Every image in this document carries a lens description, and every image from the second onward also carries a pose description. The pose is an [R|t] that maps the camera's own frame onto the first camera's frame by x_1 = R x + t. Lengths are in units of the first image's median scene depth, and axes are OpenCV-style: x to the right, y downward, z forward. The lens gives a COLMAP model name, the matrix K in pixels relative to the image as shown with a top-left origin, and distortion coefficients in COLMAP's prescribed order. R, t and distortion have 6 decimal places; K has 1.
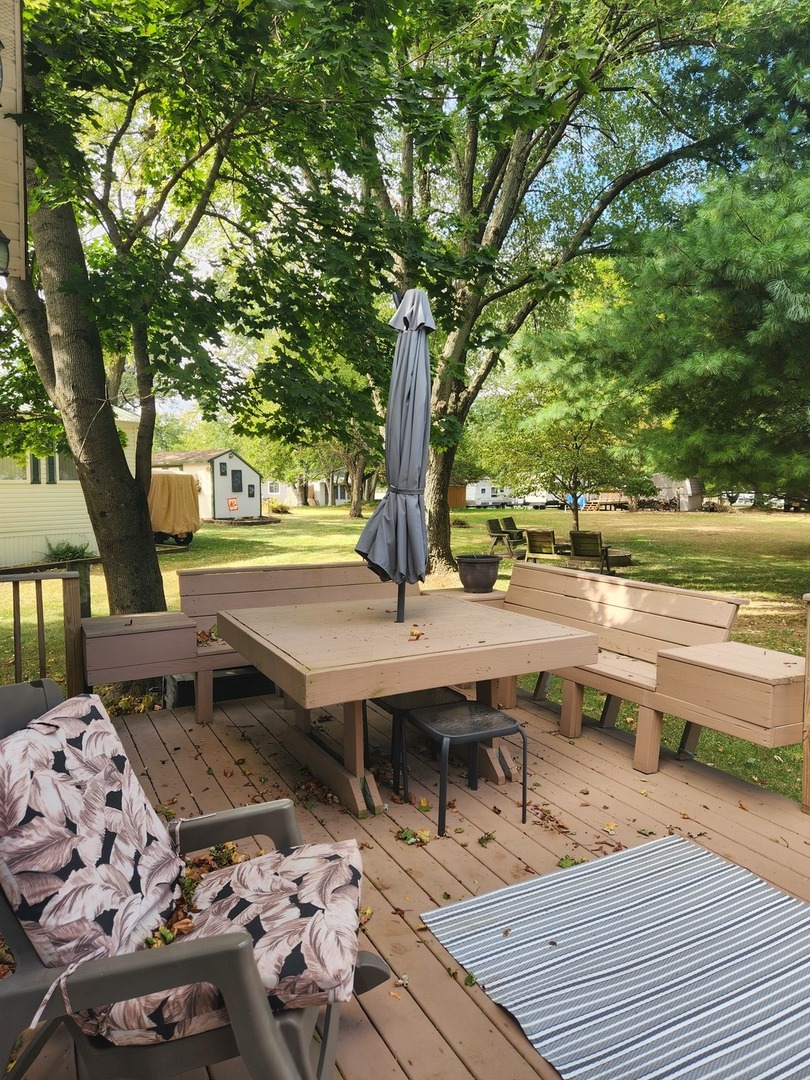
lens RADIAL K [[740.1, 0, 406.7], [0, 740.1, 542.3], [0, 0, 1]] dist [0.094548, -0.084943]
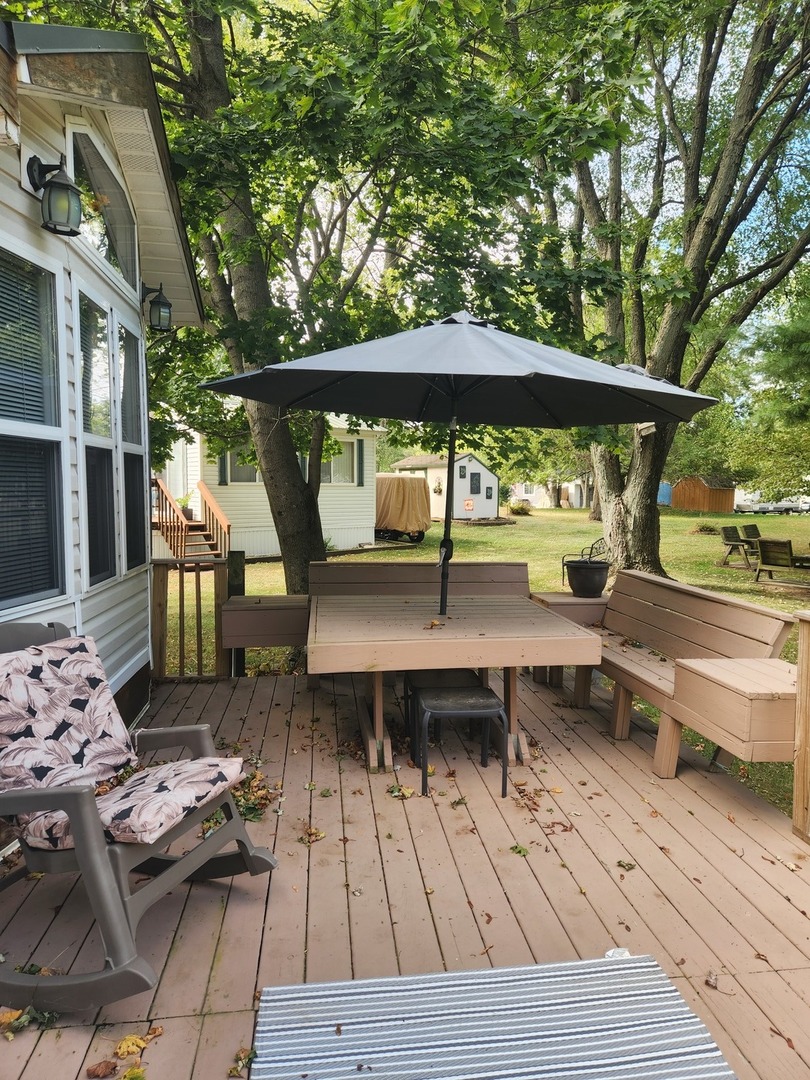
lens RADIAL K [[740.1, 0, 406.7], [0, 740.1, 542.3], [0, 0, 1]] dist [0.094548, -0.084943]
pose [[0.936940, 0.035444, -0.347687, 0.392321], [-0.035990, 0.999340, 0.004888, -0.007800], [0.347631, 0.007933, 0.937598, -0.102142]]
